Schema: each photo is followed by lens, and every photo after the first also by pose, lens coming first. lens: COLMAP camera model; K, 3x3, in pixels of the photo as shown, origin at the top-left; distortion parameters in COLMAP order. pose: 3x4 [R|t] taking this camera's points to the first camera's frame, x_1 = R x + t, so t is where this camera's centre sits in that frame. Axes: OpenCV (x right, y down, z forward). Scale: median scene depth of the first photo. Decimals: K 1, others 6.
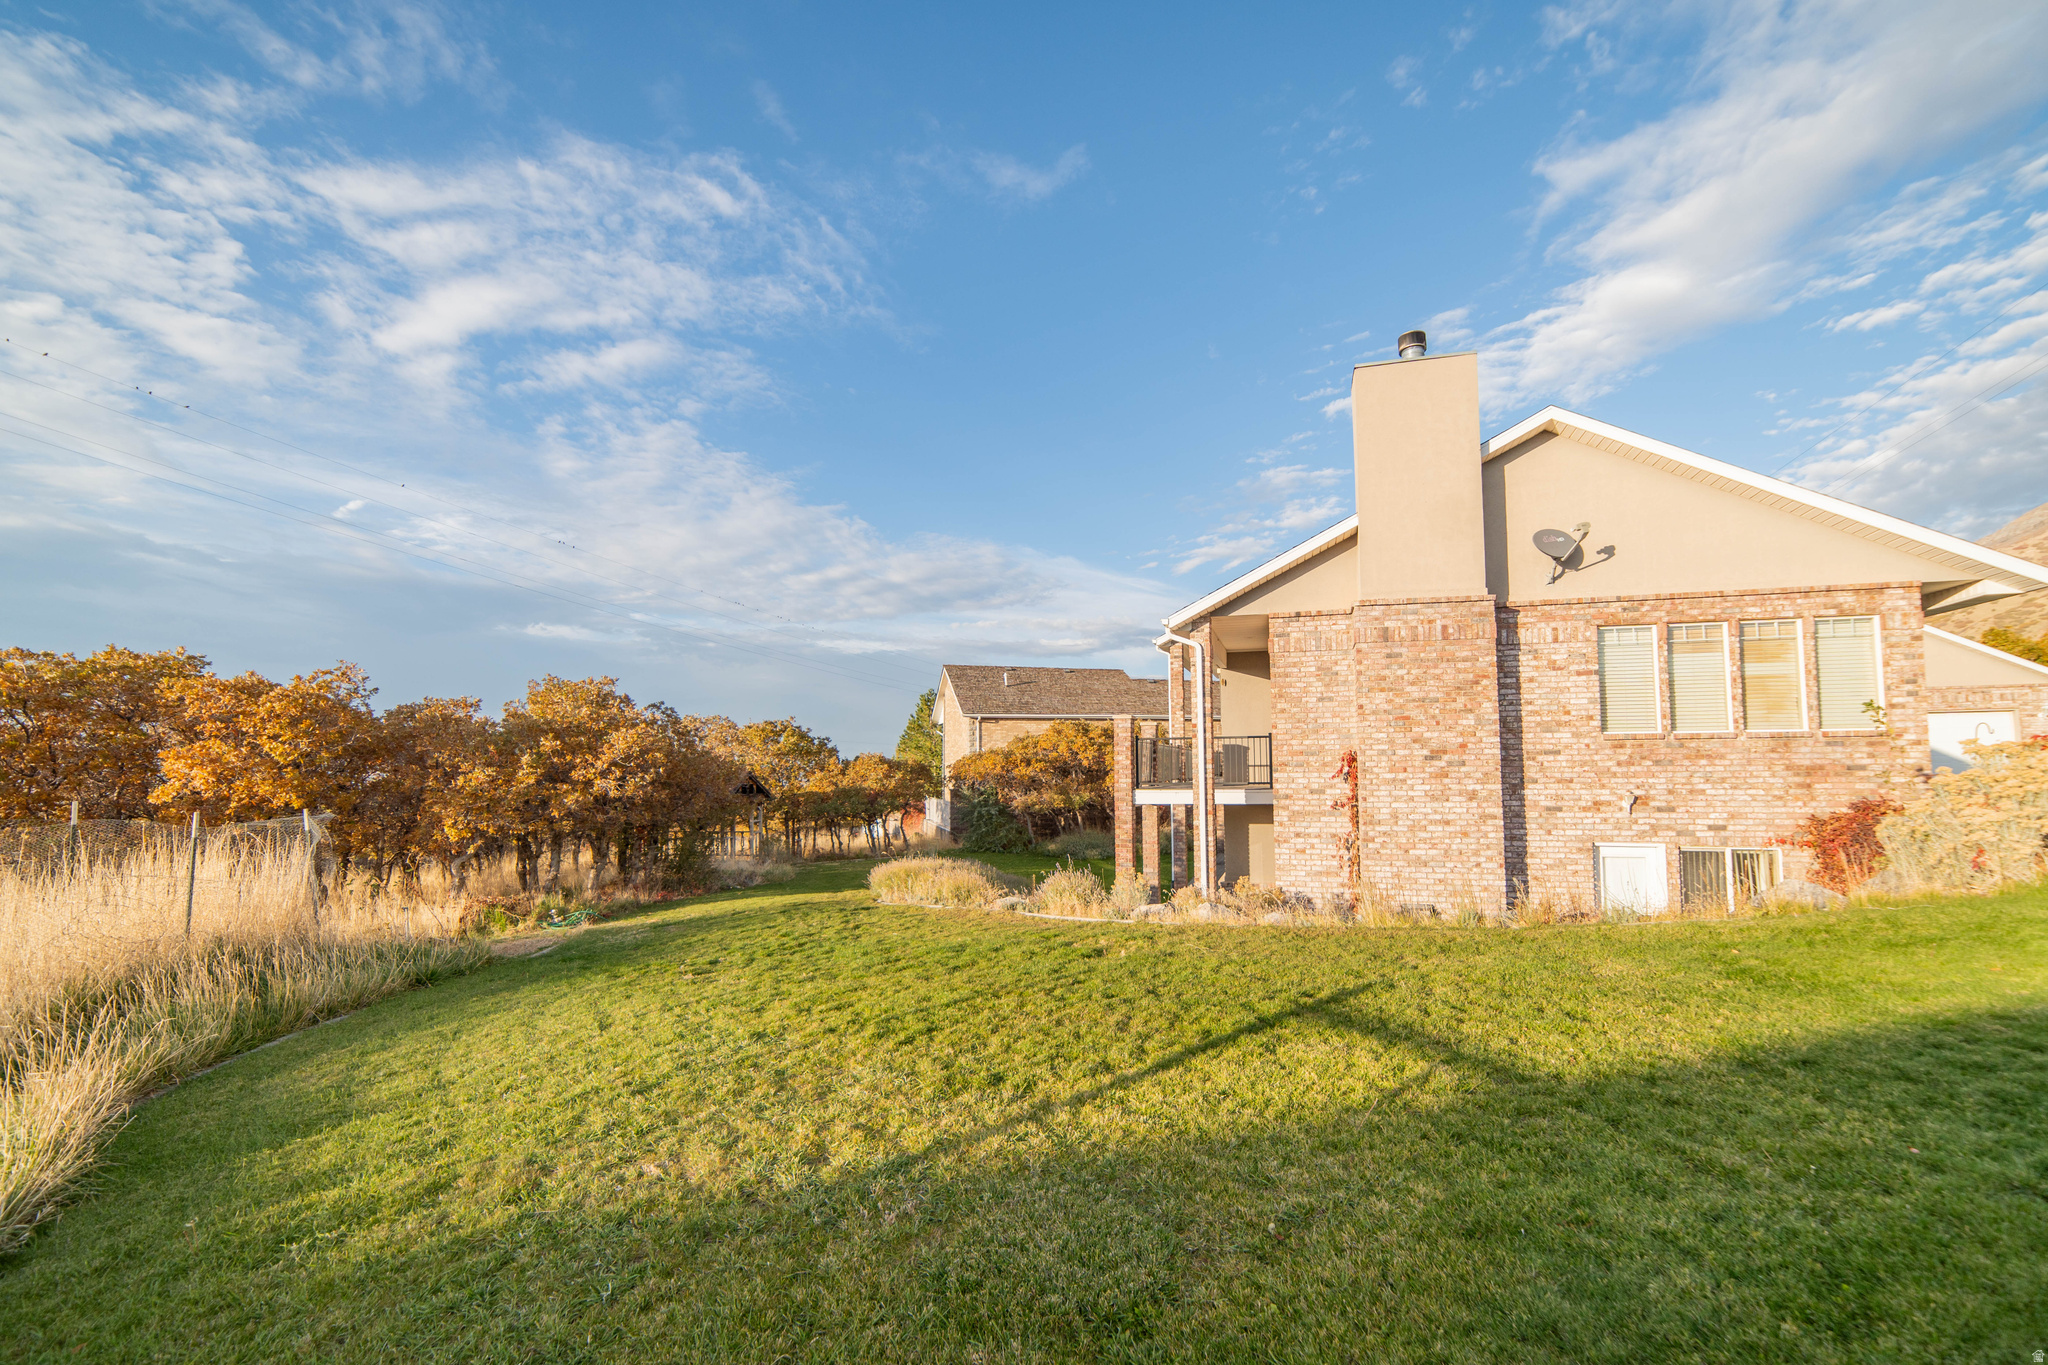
lens RADIAL K [[831.0, 0, 1038.3], [0, 831.0, 710.8], [0, 0, 1]] dist [-0.020530, 0.007195]
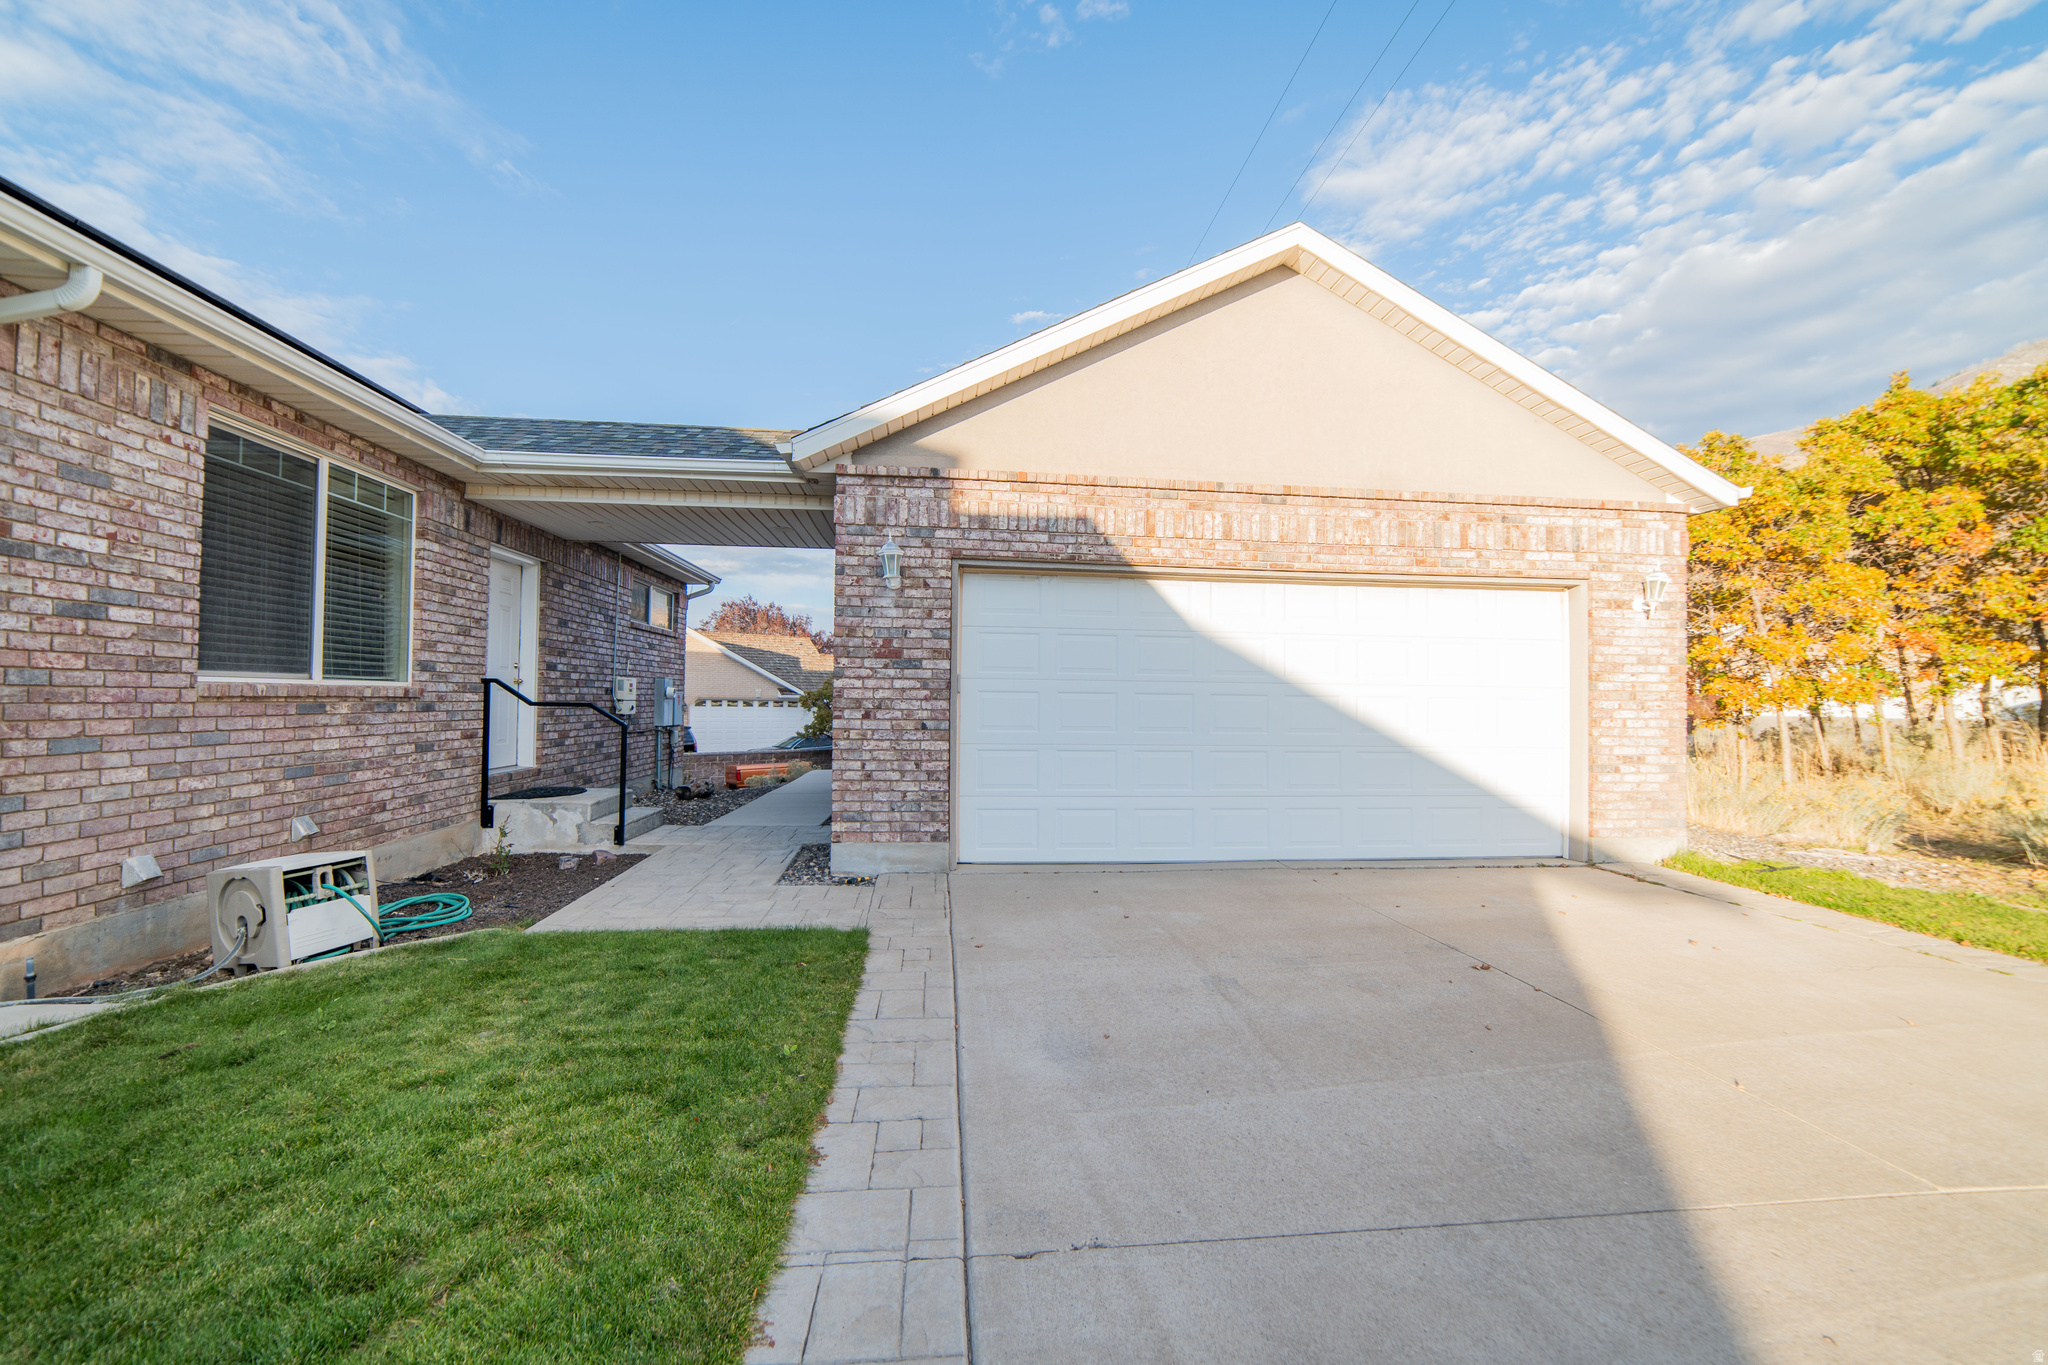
lens RADIAL K [[802.9, 0, 1021.2], [0, 802.9, 698.9], [0, 0, 1]] dist [-0.001190, 0.004111]
pose [[0.950588, 0.019338, 0.309851, 0.107821], [-0.040761, 0.997193, 0.062814, 0.003343], [-0.307766, -0.072340, 0.948708, 0.092749]]
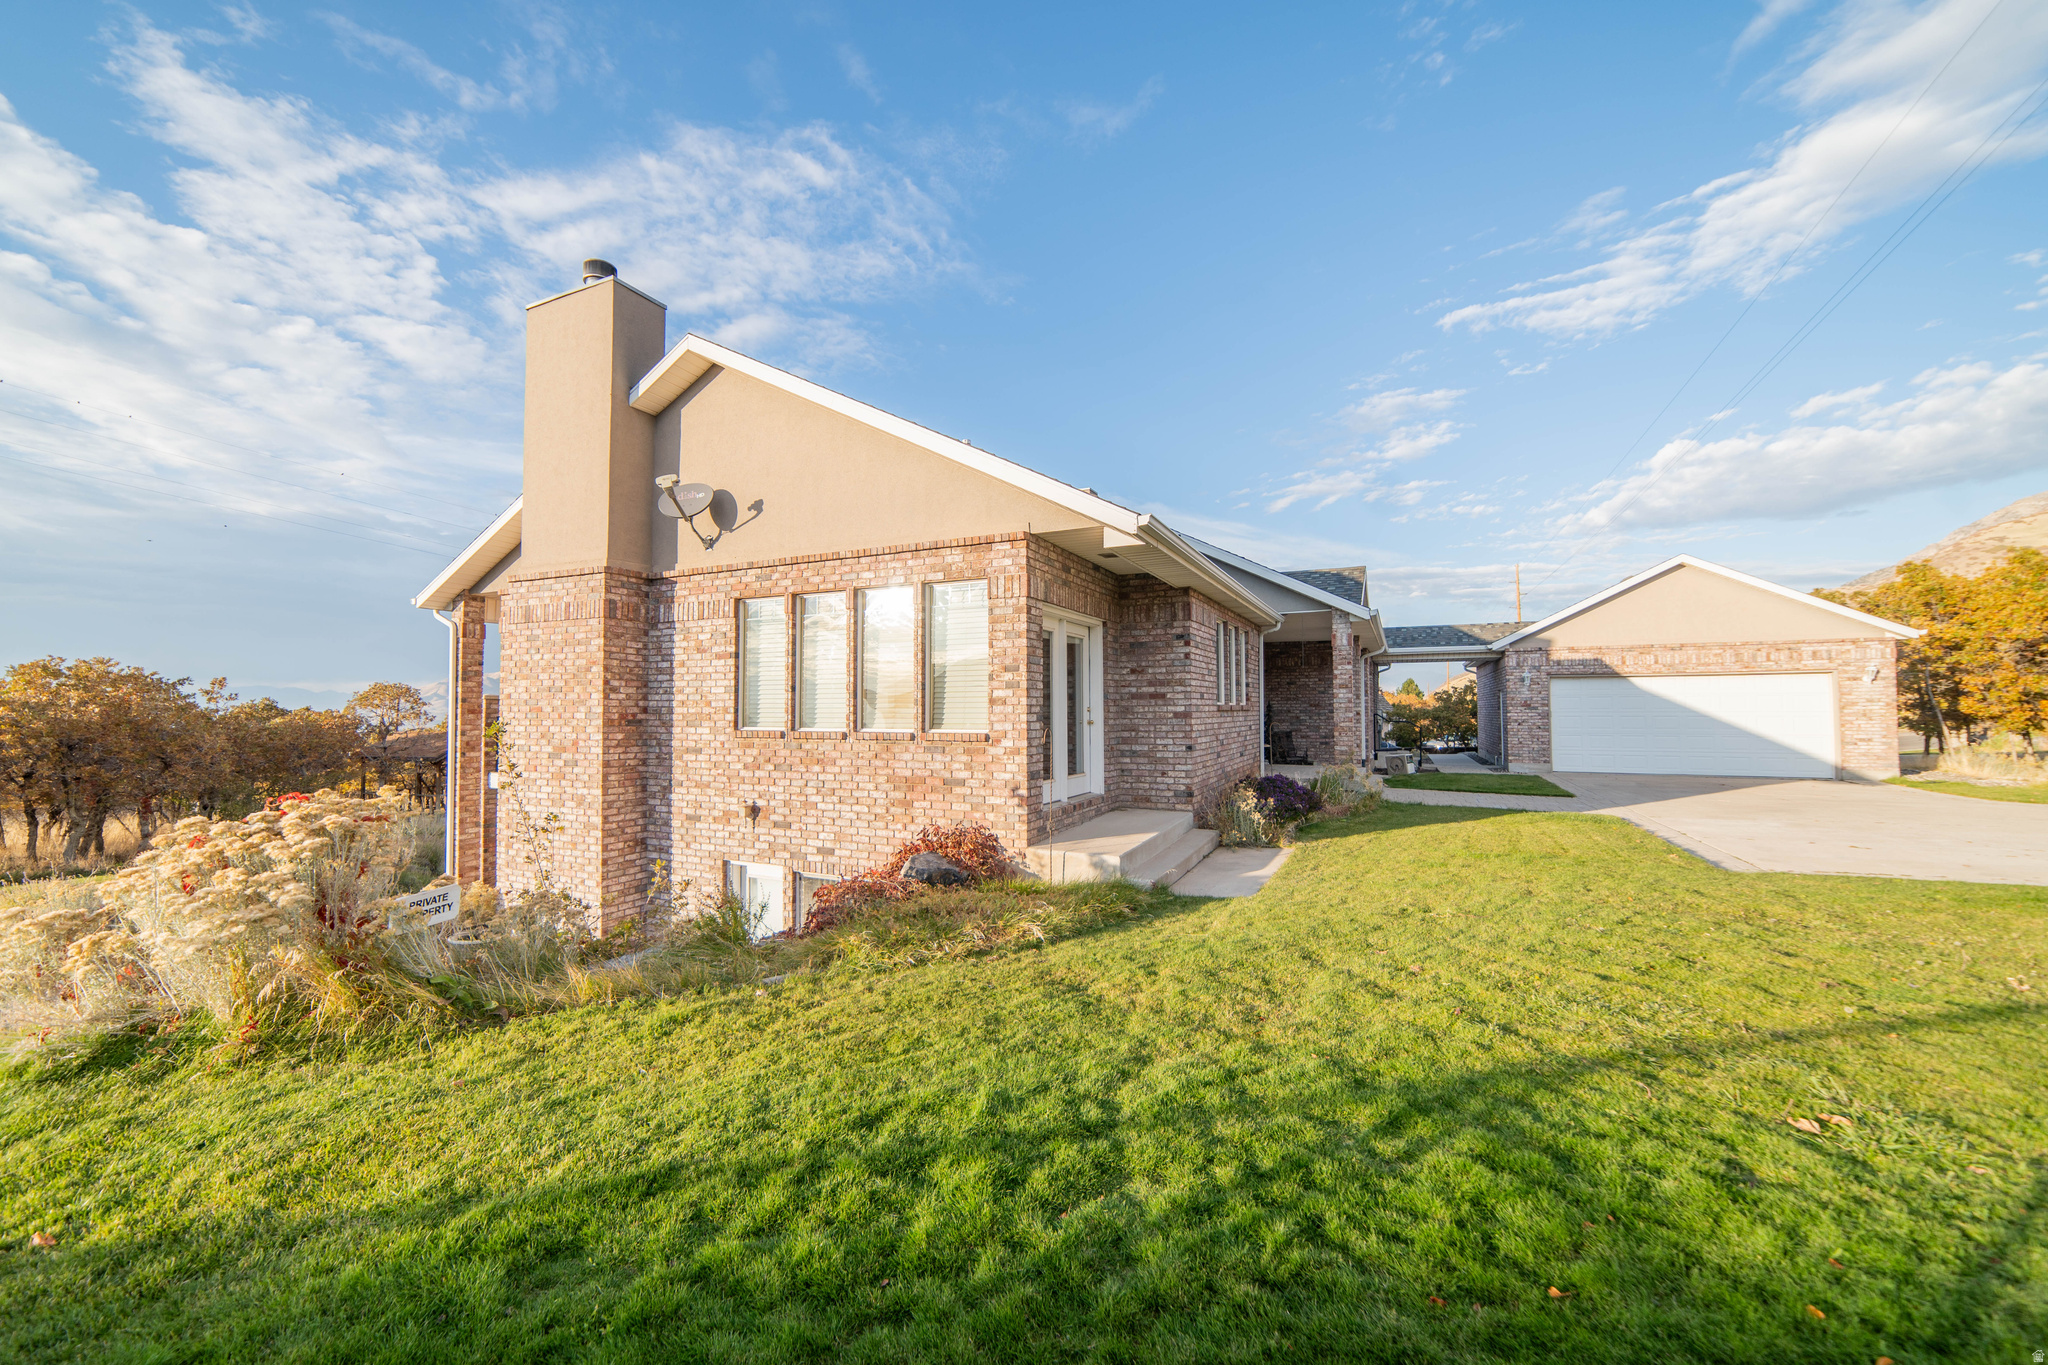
lens RADIAL K [[802.9, 0, 1025.9], [0, 802.9, 690.1], [0, 0, 1]] dist [-0.001190, 0.004111]
pose [[0.981822, -0.001069, -0.189800, 0.071937], [0.009672, 0.998967, 0.044405, -0.002883], [0.189556, -0.045434, 0.980818, 0.017155]]
